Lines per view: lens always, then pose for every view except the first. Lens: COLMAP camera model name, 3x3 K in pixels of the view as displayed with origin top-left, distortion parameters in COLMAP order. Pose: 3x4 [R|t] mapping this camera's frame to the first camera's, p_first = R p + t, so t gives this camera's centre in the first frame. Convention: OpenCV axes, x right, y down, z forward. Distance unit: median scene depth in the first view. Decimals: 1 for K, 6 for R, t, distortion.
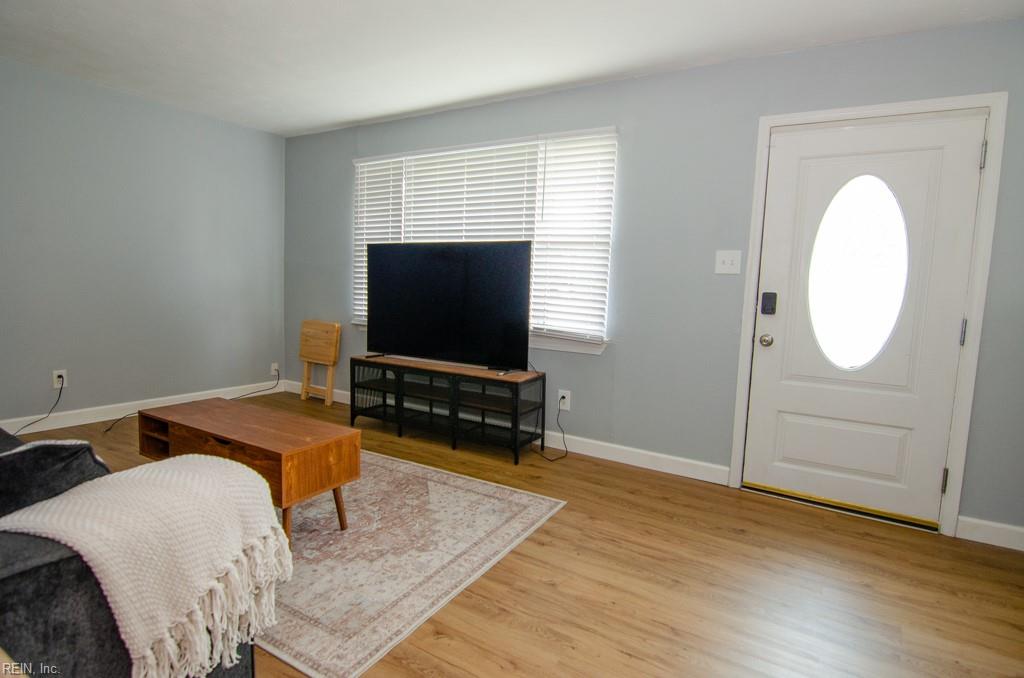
lens RADIAL K [[521.8, 0, 513.9], [0, 521.8, 338.5], [0, 0, 1]] dist [-0.002177, -0.014640]
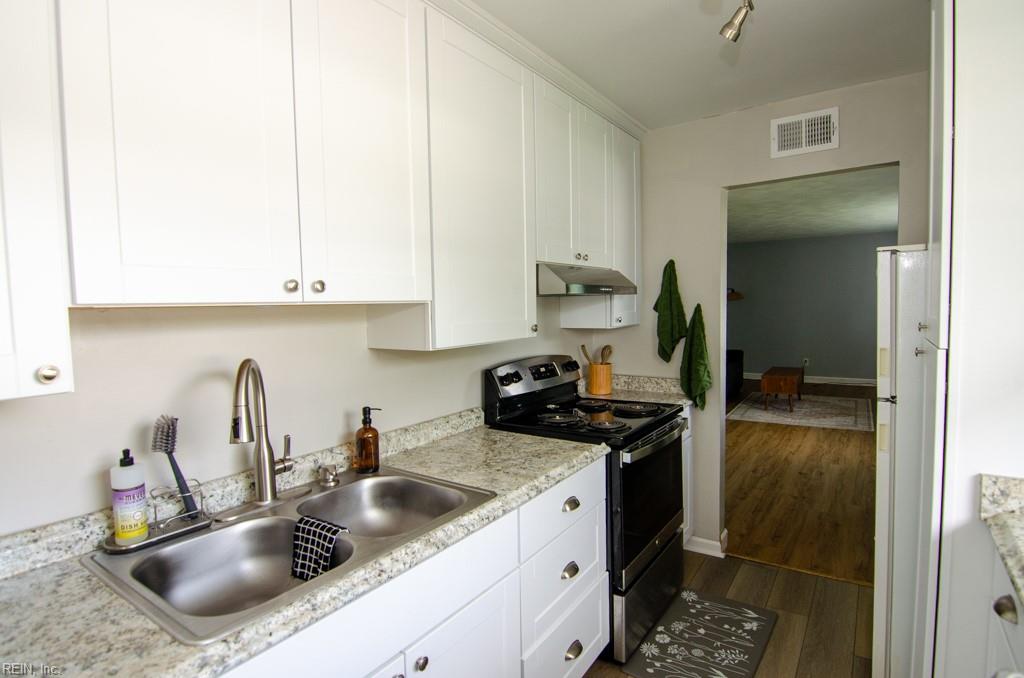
lens RADIAL K [[515.8, 0, 516.4], [0, 515.8, 338.0], [0, 0, 1]] dist [-0.006356, -0.011240]
pose [[-0.068881, 0.021580, -0.997391, 2.232795], [-0.075963, 0.996750, 0.026812, 0.005579], [0.994729, 0.077611, -0.067018, -0.280953]]
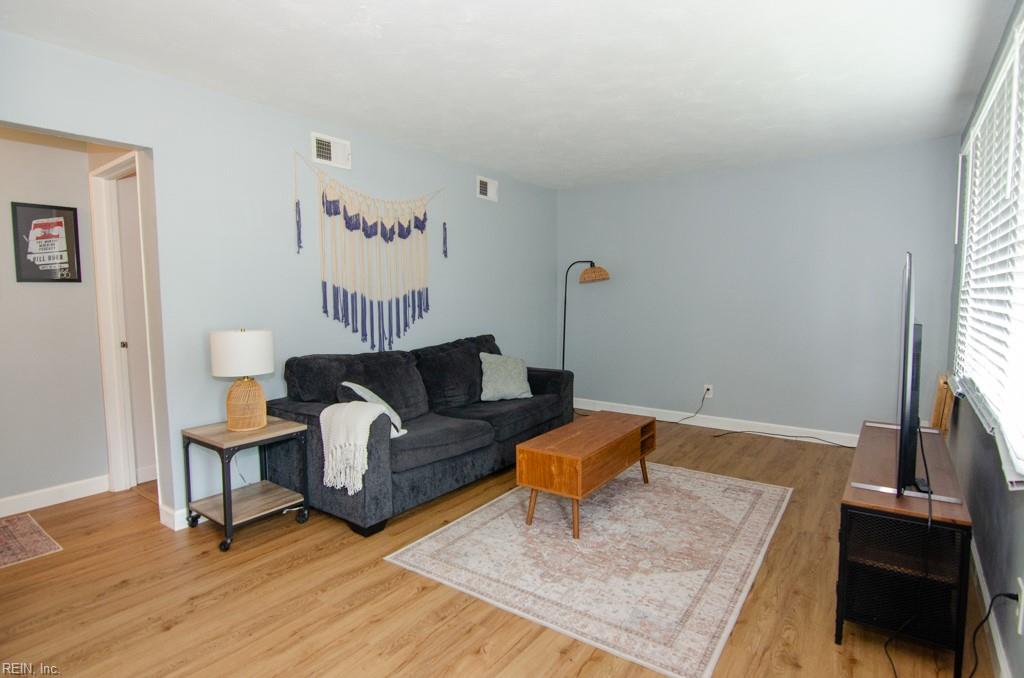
lens RADIAL K [[521.8, 0, 513.9], [0, 521.8, 338.5], [0, 0, 1]] dist [-0.002177, -0.014640]
pose [[-0.090823, 0.041590, -0.994998, 0.734260], [-0.096924, 0.994015, 0.050396, -0.109910], [0.991139, 0.101016, -0.086249, 0.812225]]
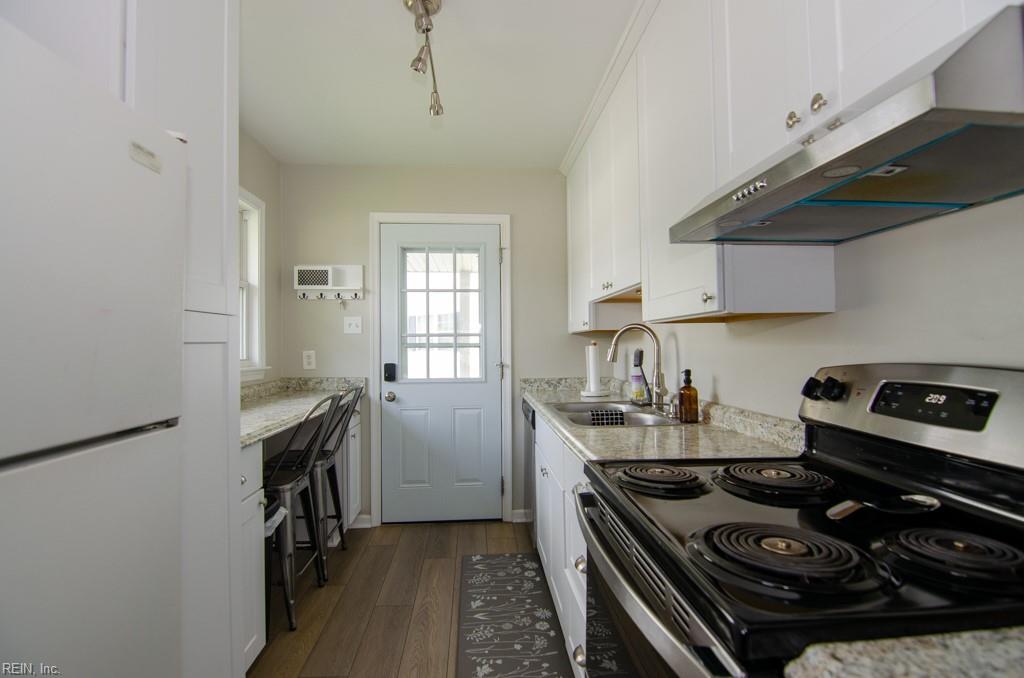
lens RADIAL K [[500.0, 0, 512.0], [0, 500.0, 339.0], [0, 0, 1]] dist [-0.000722, -0.011120]
pose [[-0.582705, -0.029237, 0.812158, 1.166155], [0.060606, 0.995007, 0.079303, 0.000531], [-0.810421, 0.095432, -0.578023, 0.141513]]
